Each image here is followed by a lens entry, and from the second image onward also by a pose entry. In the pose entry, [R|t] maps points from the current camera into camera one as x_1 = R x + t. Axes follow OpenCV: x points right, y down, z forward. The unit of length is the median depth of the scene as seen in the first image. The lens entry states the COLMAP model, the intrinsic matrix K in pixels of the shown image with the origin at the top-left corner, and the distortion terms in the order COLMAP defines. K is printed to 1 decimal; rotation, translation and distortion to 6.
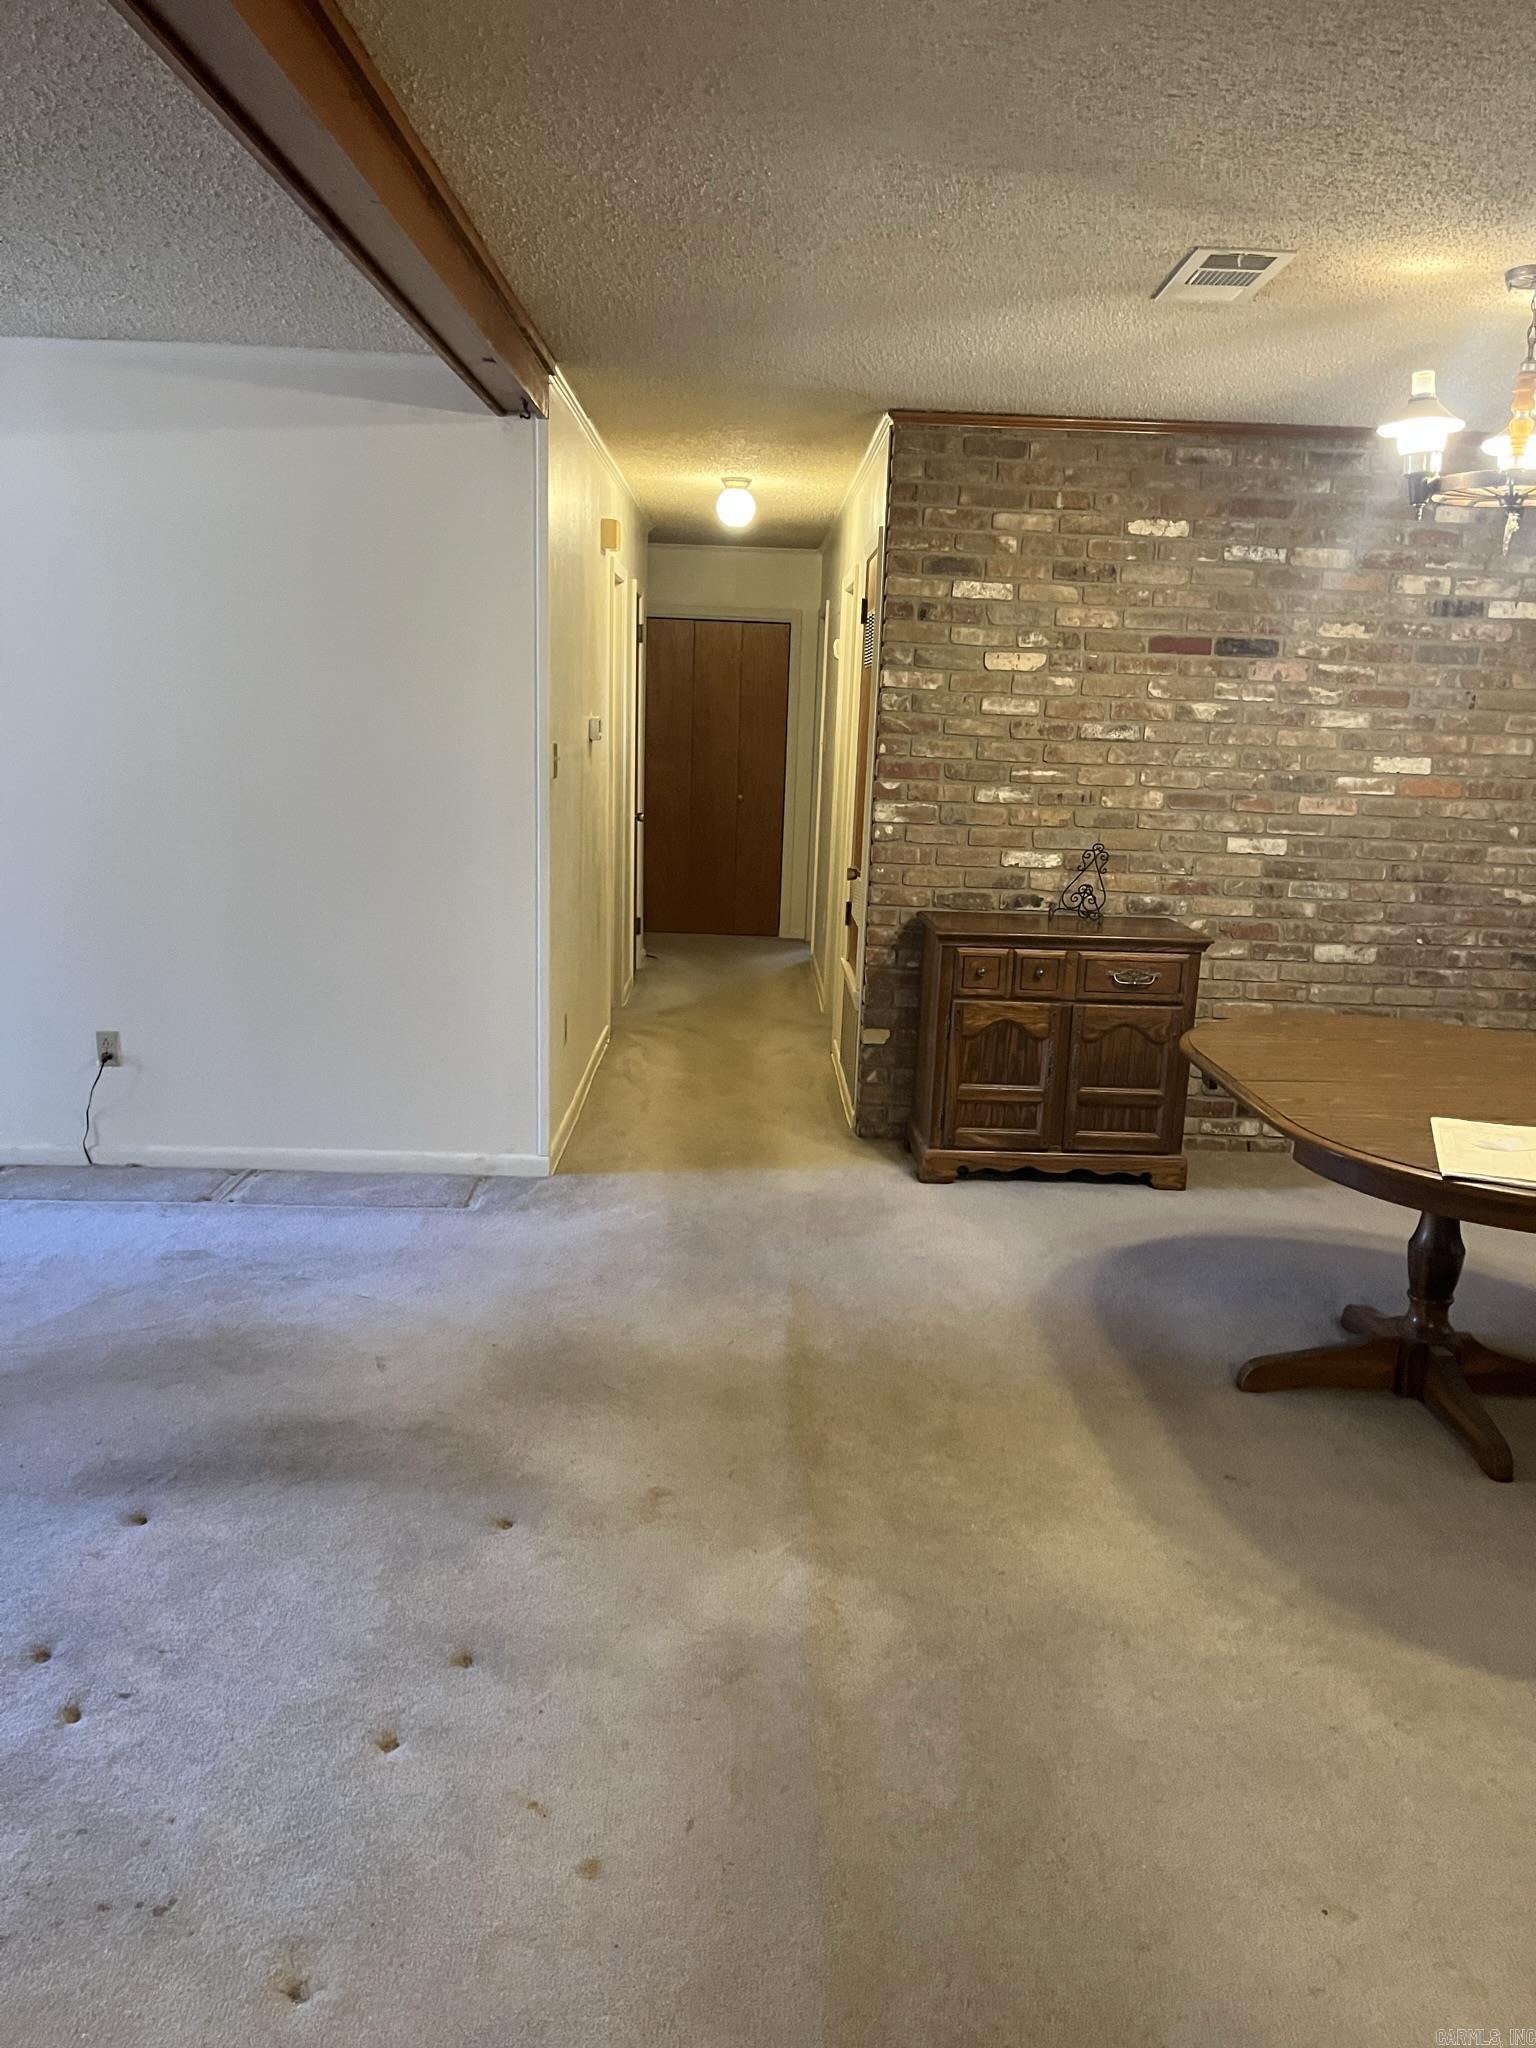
lens RADIAL K [[1563.5, 0, 761.9], [0, 1563.5, 1033.1], [0, 0, 1]] dist [0.071270, -0.092902]
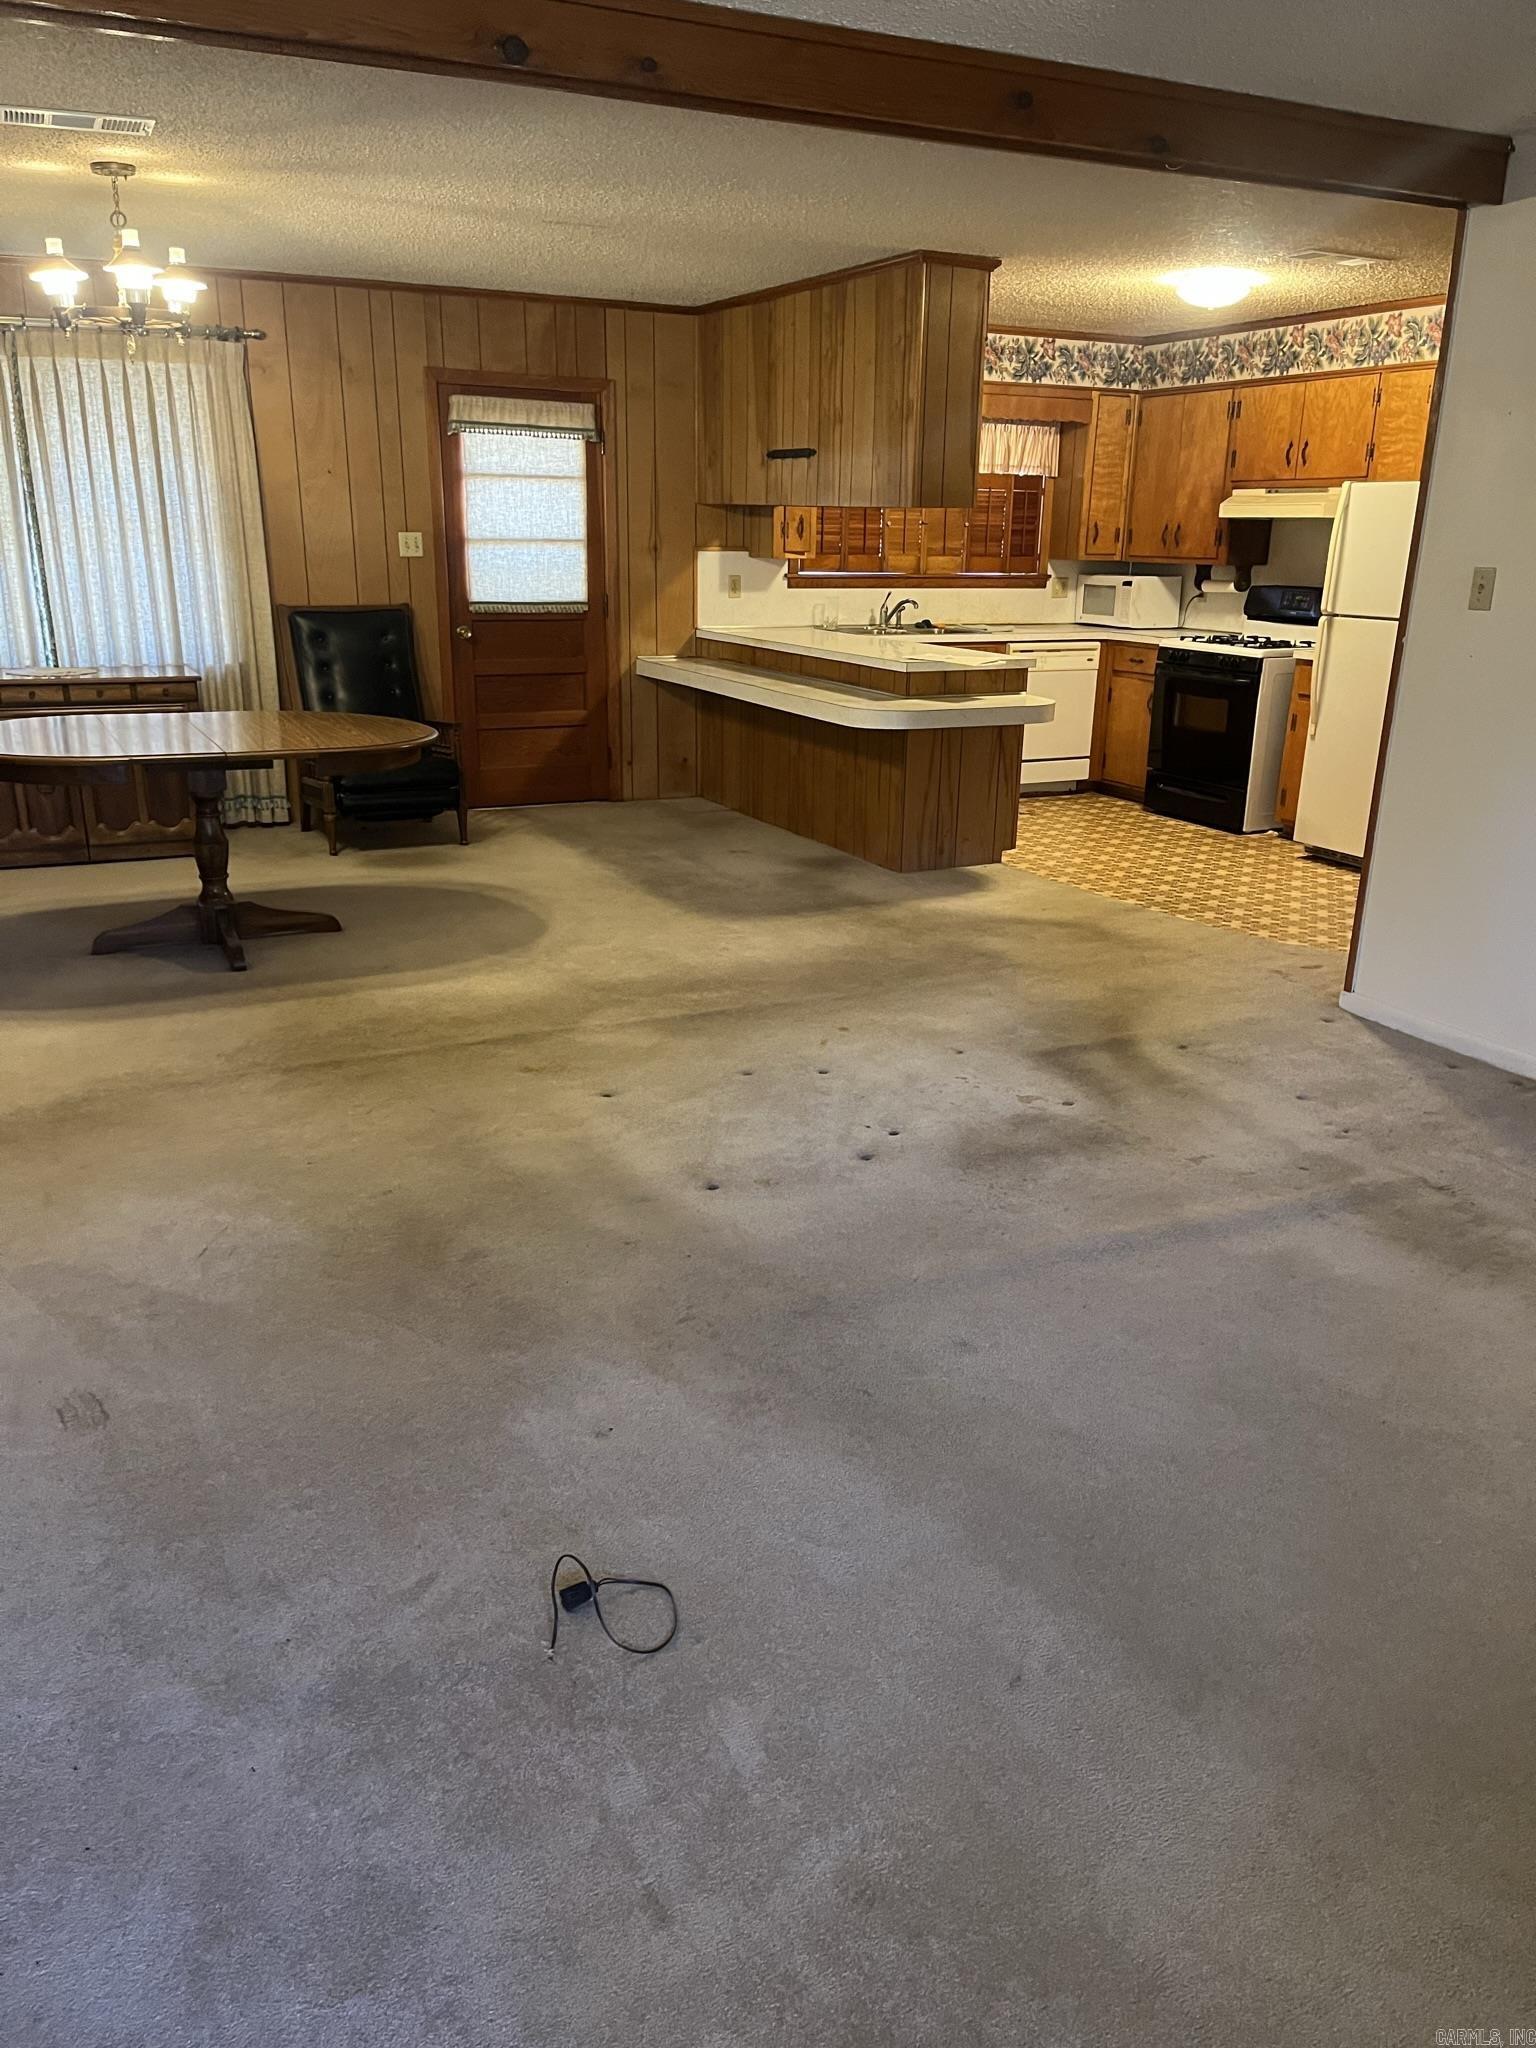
lens RADIAL K [[1563.5, 0, 764.4], [0, 1563.5, 1043.7], [0, 0, 1]] dist [0.071270, -0.092902]
pose [[-0.430187, -0.326114, 0.841777, -1.333661], [0.146445, 0.894908, 0.421538, -0.302866], [-0.890782, 0.304614, -0.337220, 1.218720]]
